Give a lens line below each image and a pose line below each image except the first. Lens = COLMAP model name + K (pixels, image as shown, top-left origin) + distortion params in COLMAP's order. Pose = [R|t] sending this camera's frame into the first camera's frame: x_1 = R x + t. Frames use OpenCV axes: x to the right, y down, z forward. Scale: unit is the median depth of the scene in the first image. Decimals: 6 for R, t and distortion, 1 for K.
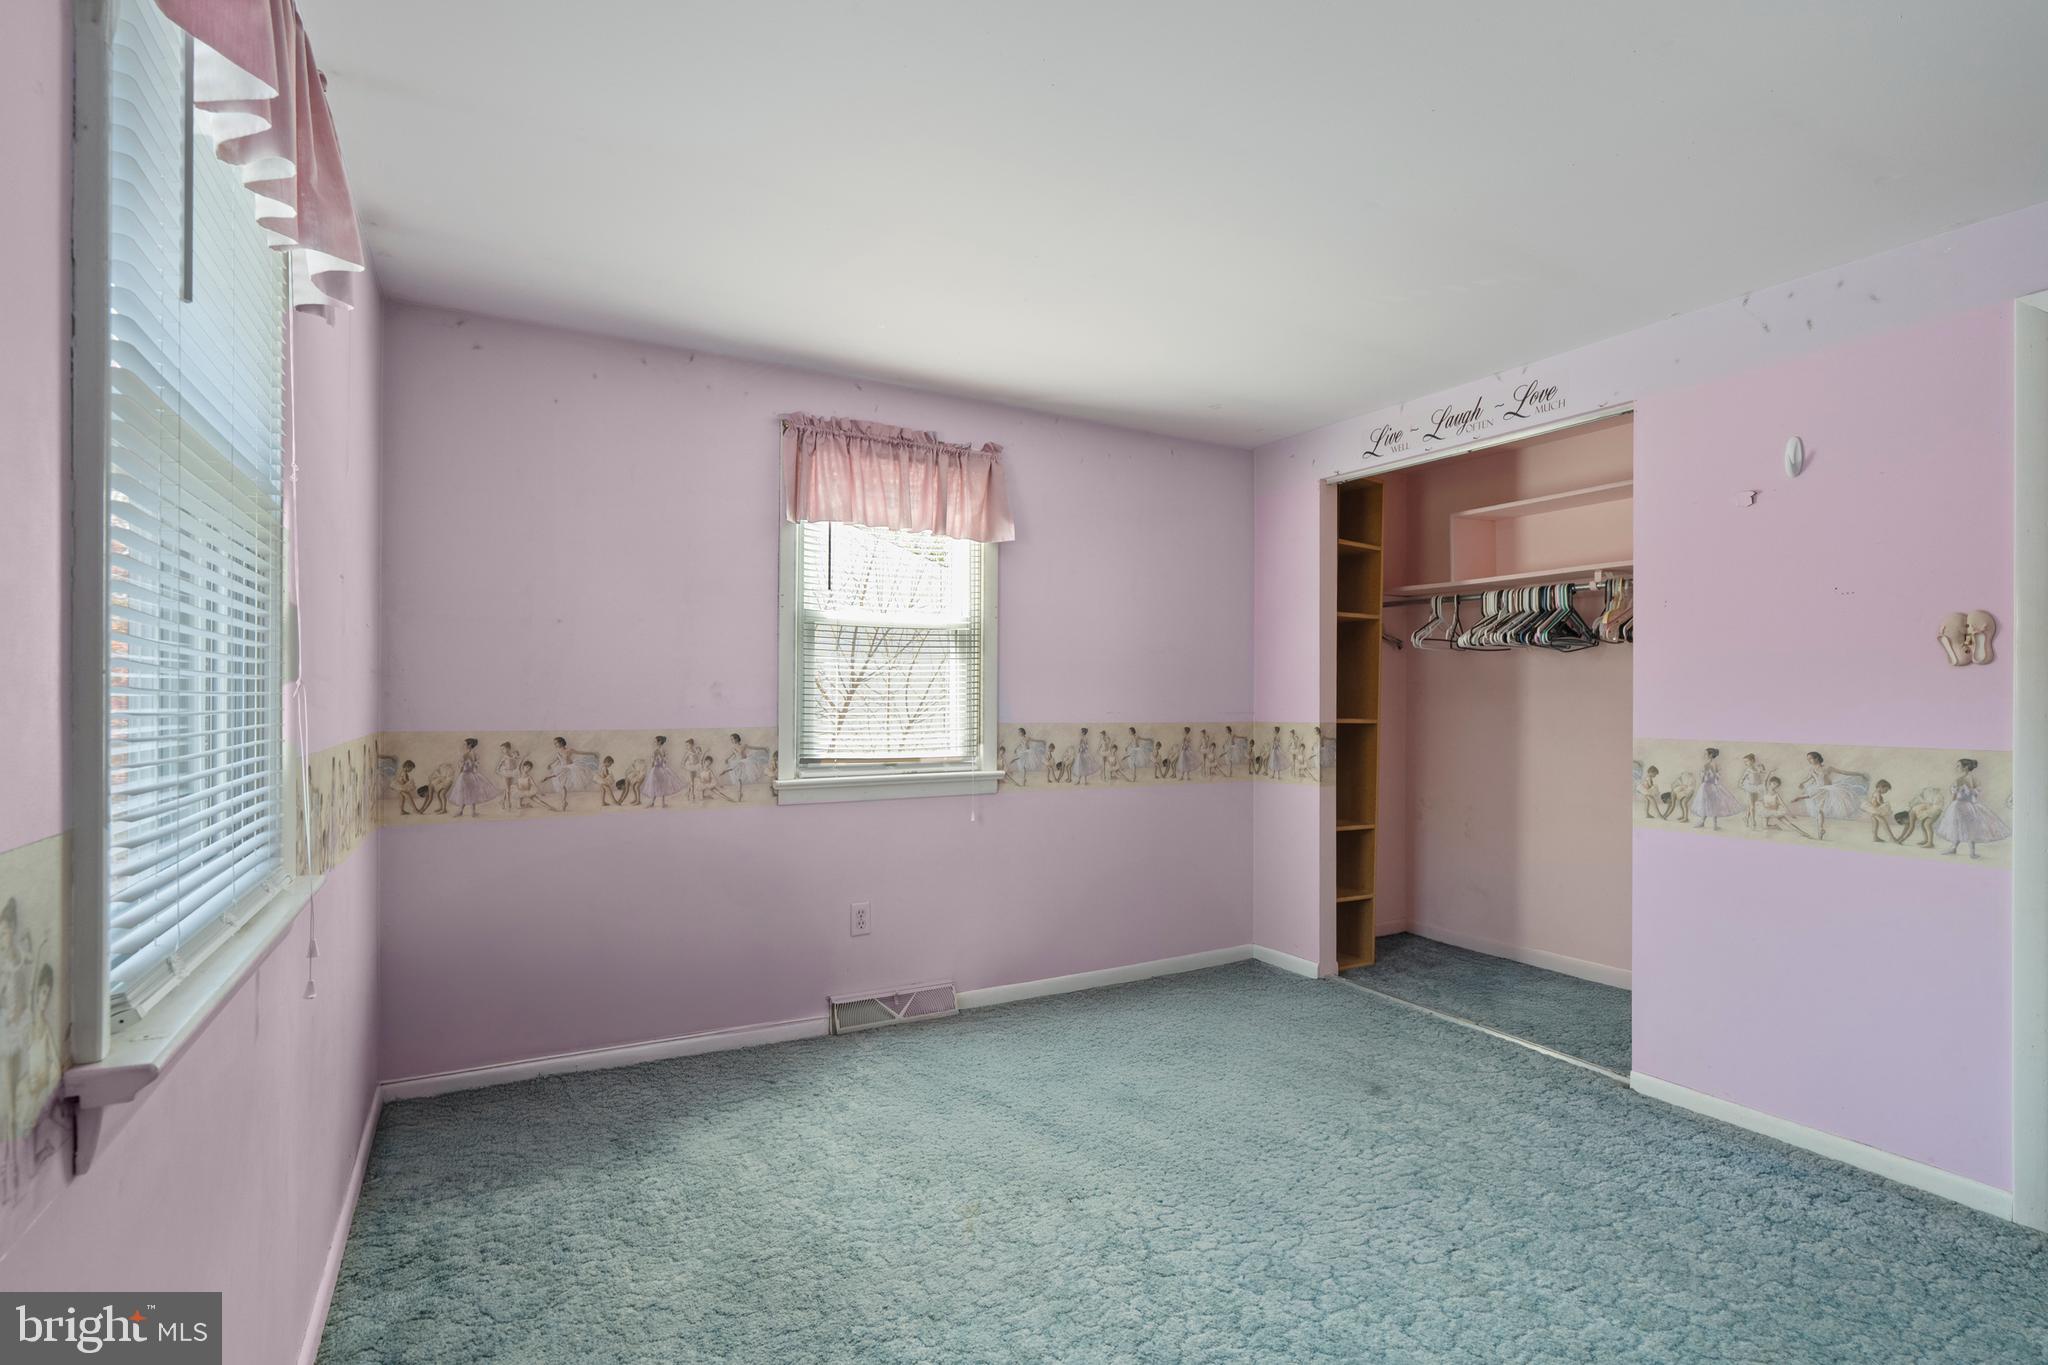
lens RADIAL K [[939.1, 0, 1027.1], [0, 939.1, 698.1], [0, 0, 1]] dist [-0.006543, 0.002600]
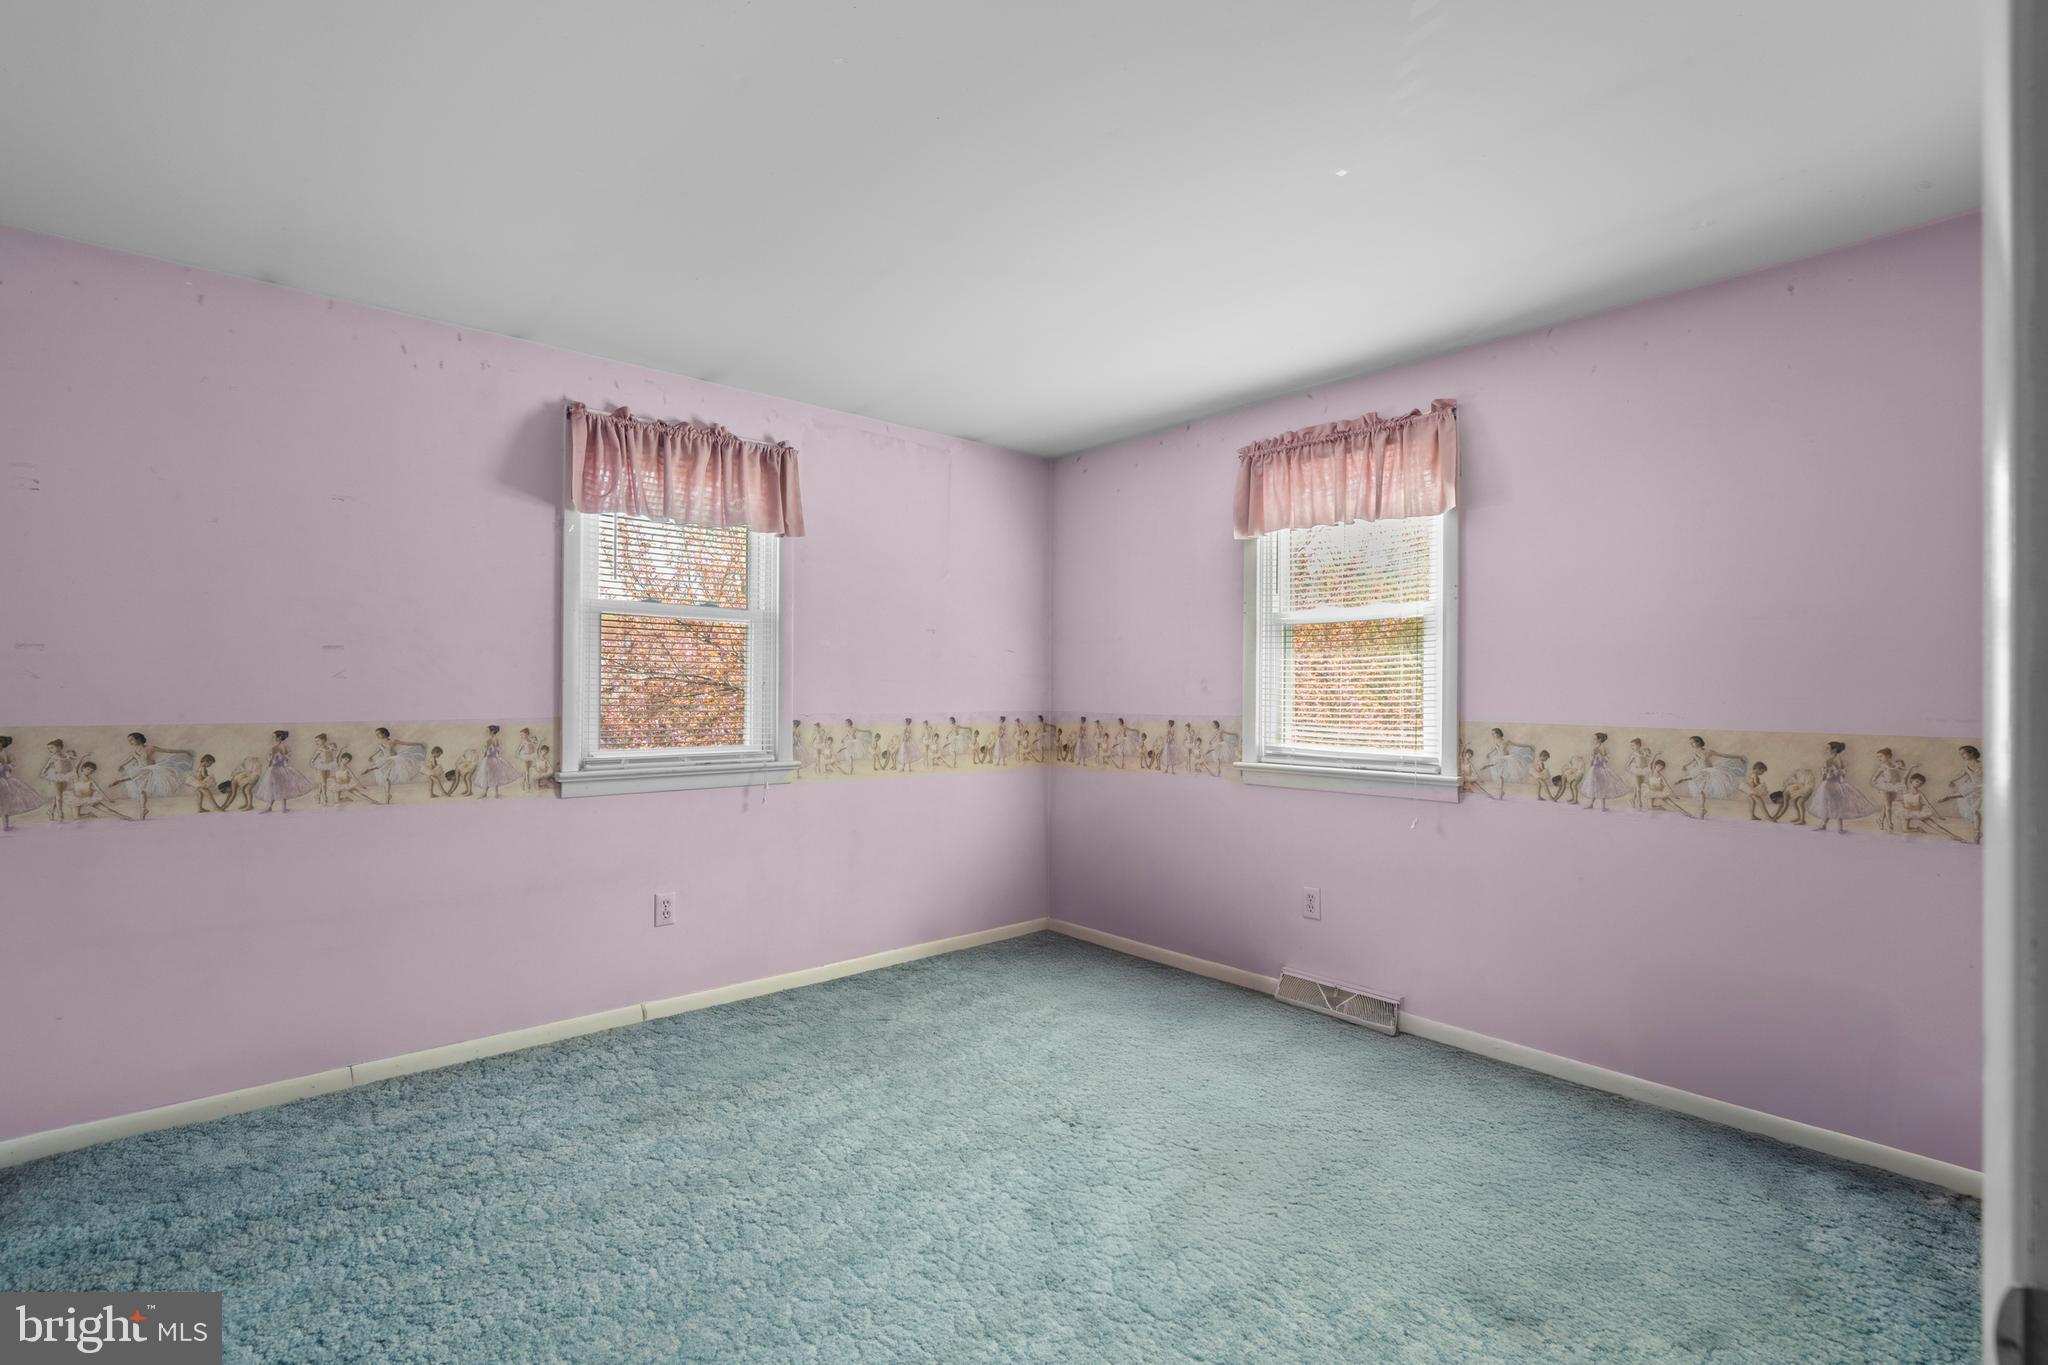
lens RADIAL K [[939.1, 0, 1011.9], [0, 939.1, 681.3], [0, 0, 1]] dist [-0.006543, 0.002600]
pose [[0.193400, -0.011947, -0.981047, 0.800088], [-0.002752, 0.999915, -0.012719, 0.002848], [0.981116, 0.005159, 0.193351, 0.478031]]
